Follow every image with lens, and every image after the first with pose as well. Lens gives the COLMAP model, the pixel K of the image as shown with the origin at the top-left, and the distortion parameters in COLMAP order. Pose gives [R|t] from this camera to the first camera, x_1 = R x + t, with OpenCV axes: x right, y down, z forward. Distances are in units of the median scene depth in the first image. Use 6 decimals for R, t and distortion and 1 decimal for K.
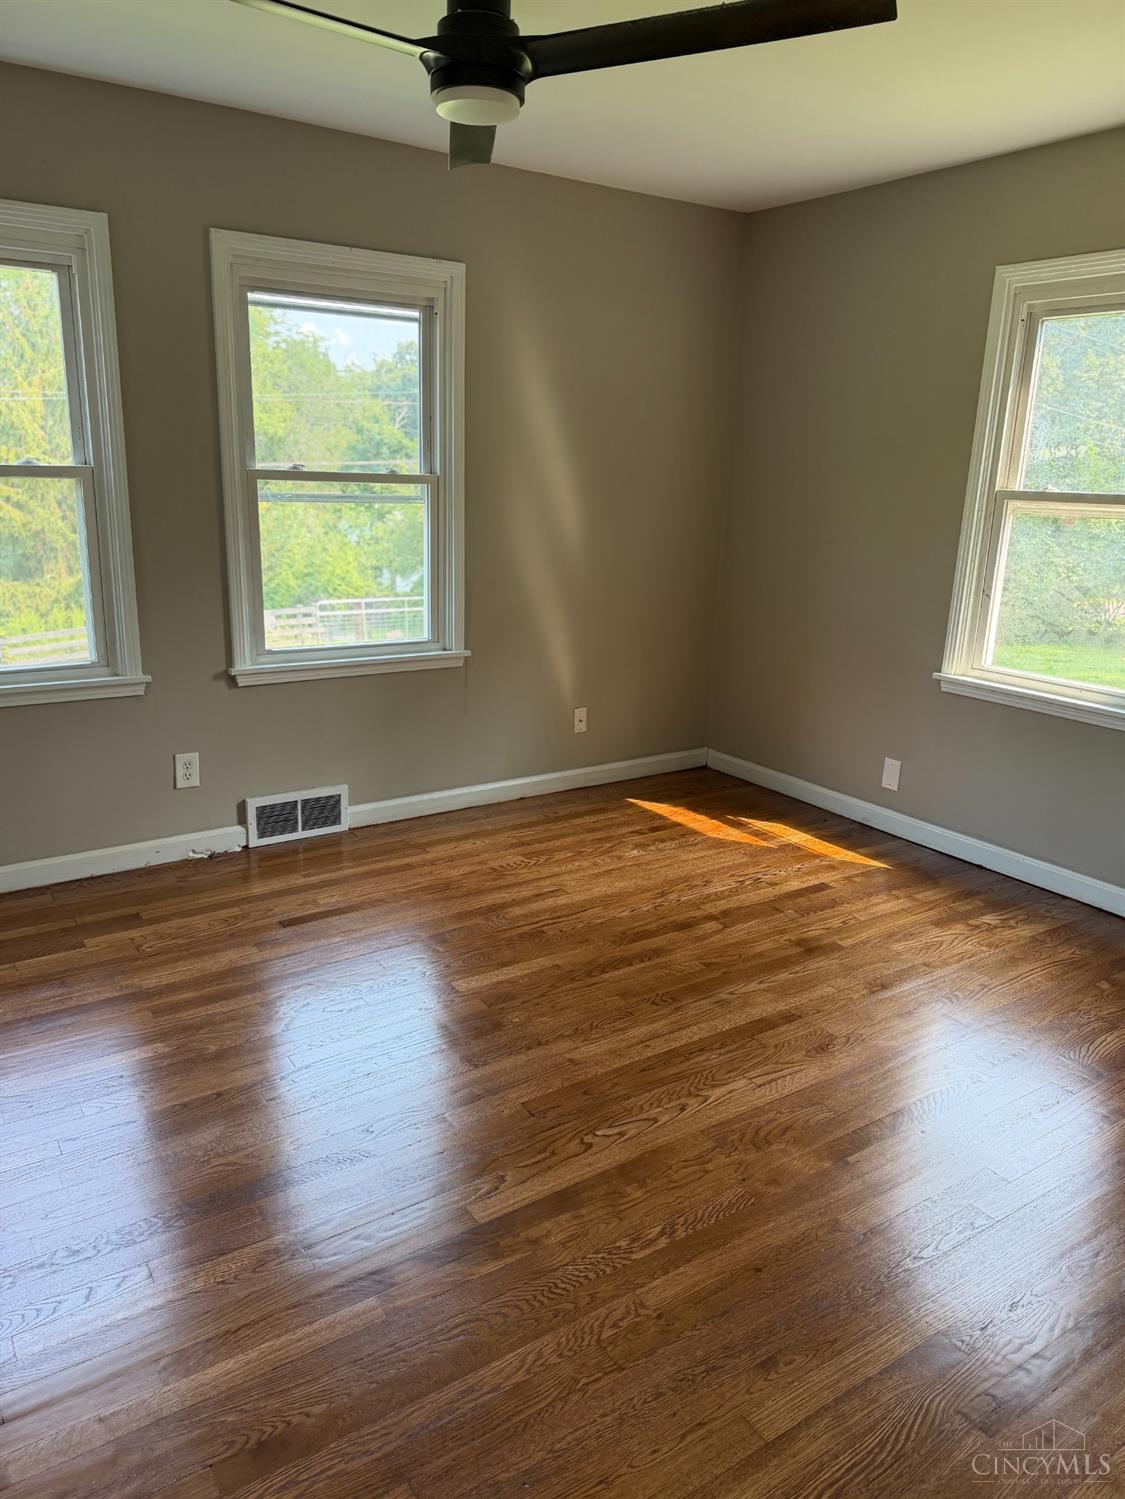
lens RADIAL K [[1056.4, 0, 559.9], [0, 1056.4, 746.4], [0, 0, 1]] dist [0.004873, -0.003427]
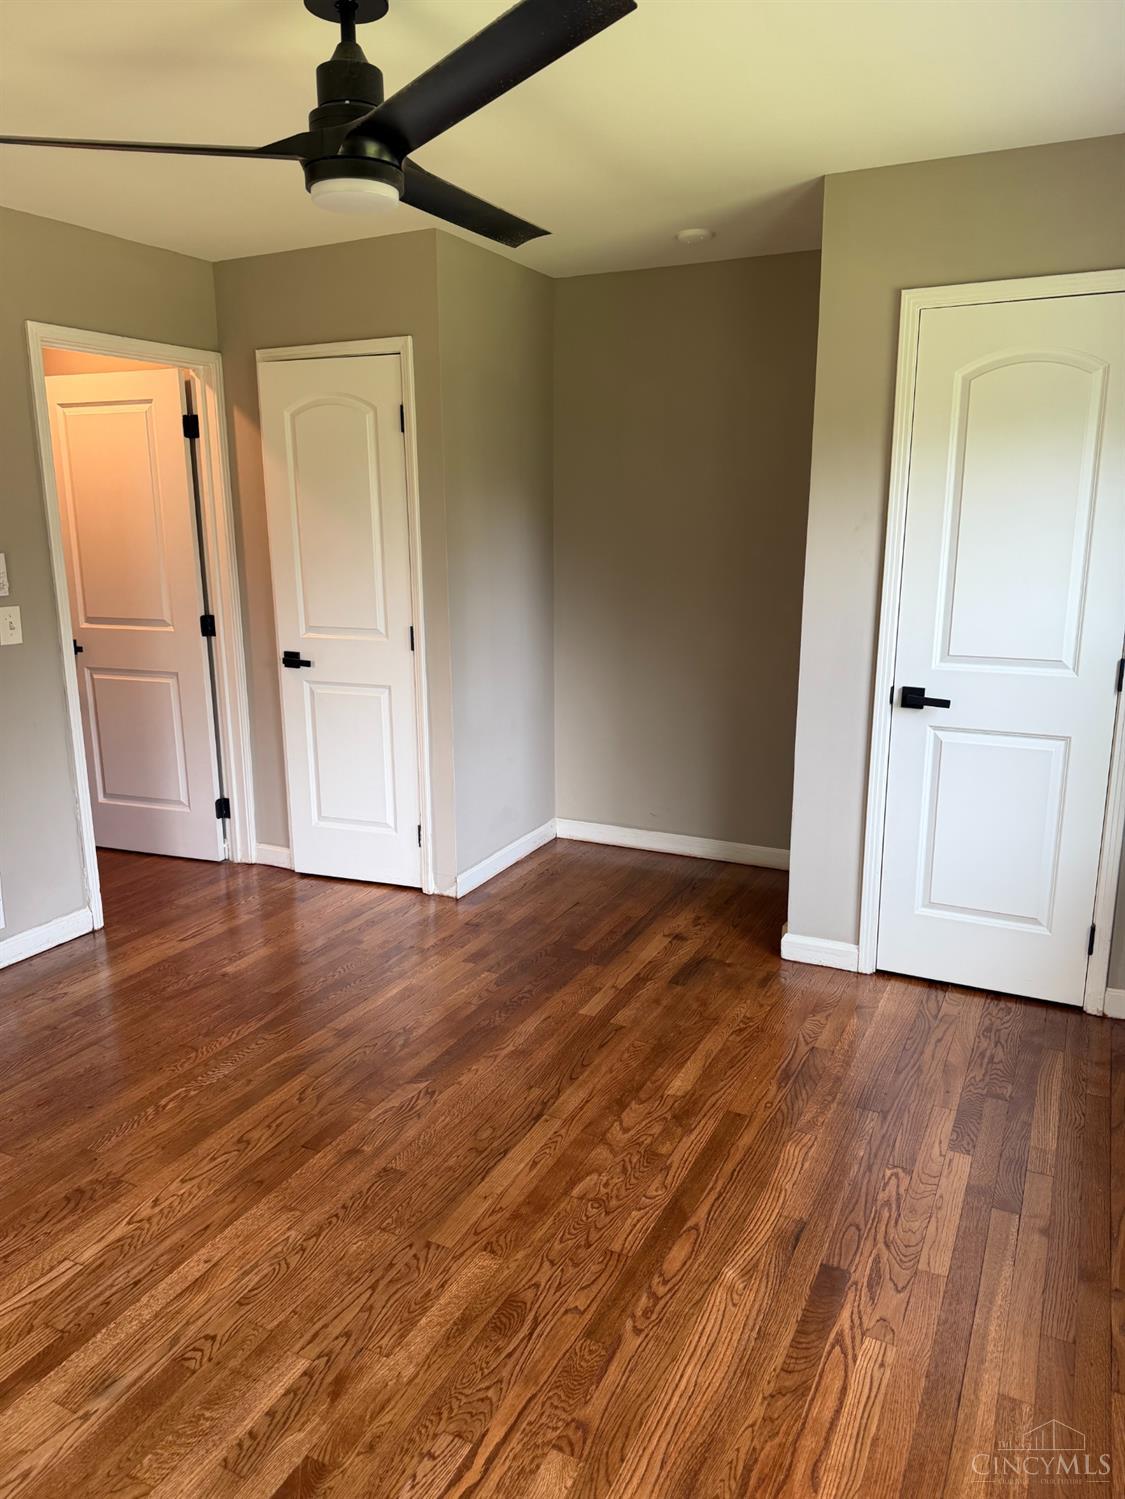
lens RADIAL K [[1056.4, 0, 563.2], [0, 1056.4, 753.0], [0, 0, 1]] dist [0.004873, -0.003427]
pose [[-0.870589, 0.089542, -0.483795, 0.211860], [-0.136907, 0.900378, 0.413008, -0.461080], [0.472579, 0.425796, -0.771600, 1.658546]]
